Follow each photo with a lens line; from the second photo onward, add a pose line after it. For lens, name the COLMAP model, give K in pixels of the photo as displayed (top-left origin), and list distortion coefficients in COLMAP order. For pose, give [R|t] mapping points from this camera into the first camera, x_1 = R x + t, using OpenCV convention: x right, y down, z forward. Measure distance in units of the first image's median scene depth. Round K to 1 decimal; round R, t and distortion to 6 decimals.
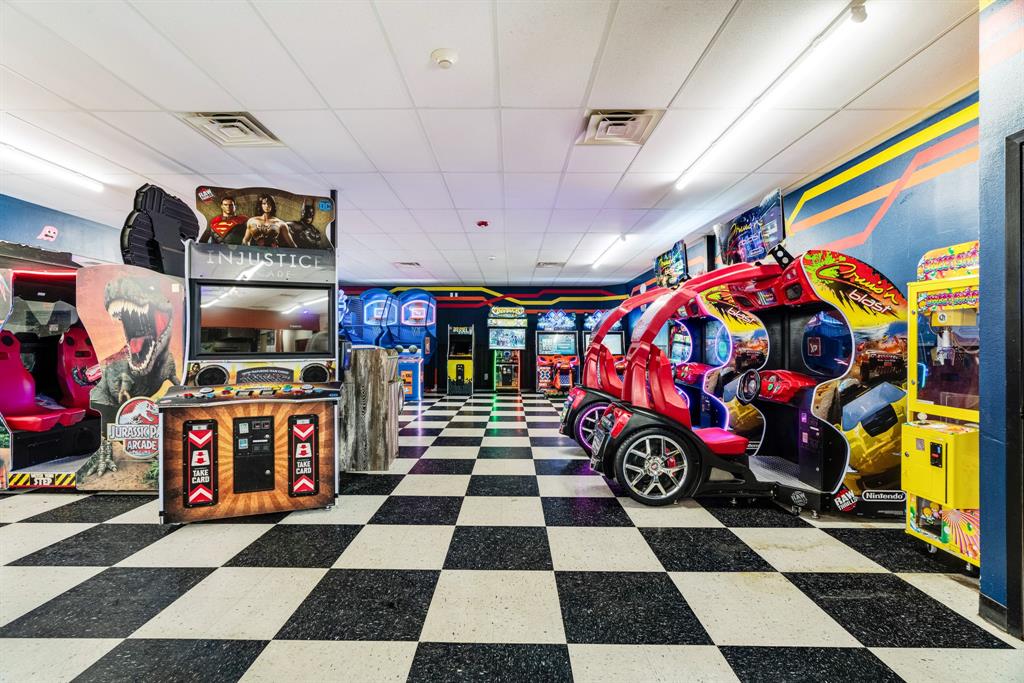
lens RADIAL K [[467.6, 0, 512.7], [0, 467.6, 343.6], [0, 0, 1]] dist [-0.000062, -0.000044]
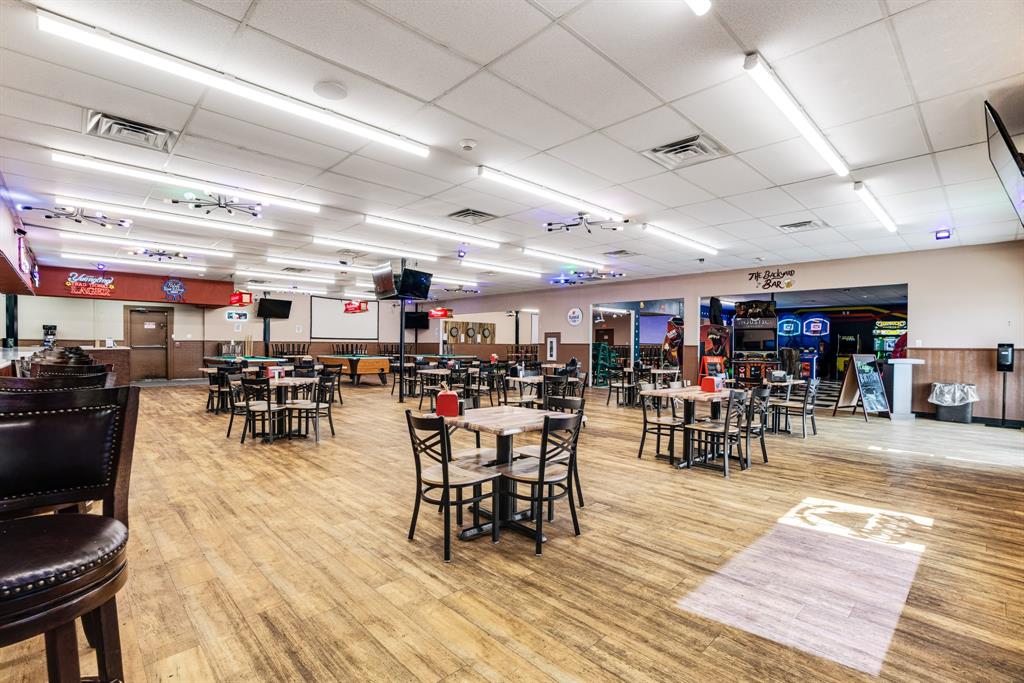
lens RADIAL K [[467.6, 0, 514.6], [0, 467.6, 345.7], [0, 0, 1]] dist [-0.000062, -0.000044]
pose [[0.700037, 0.007305, -0.714069, 0.225177], [-0.006980, 0.999970, 0.003386, -0.001937], [0.714073, 0.002614, 0.700067, -0.873783]]
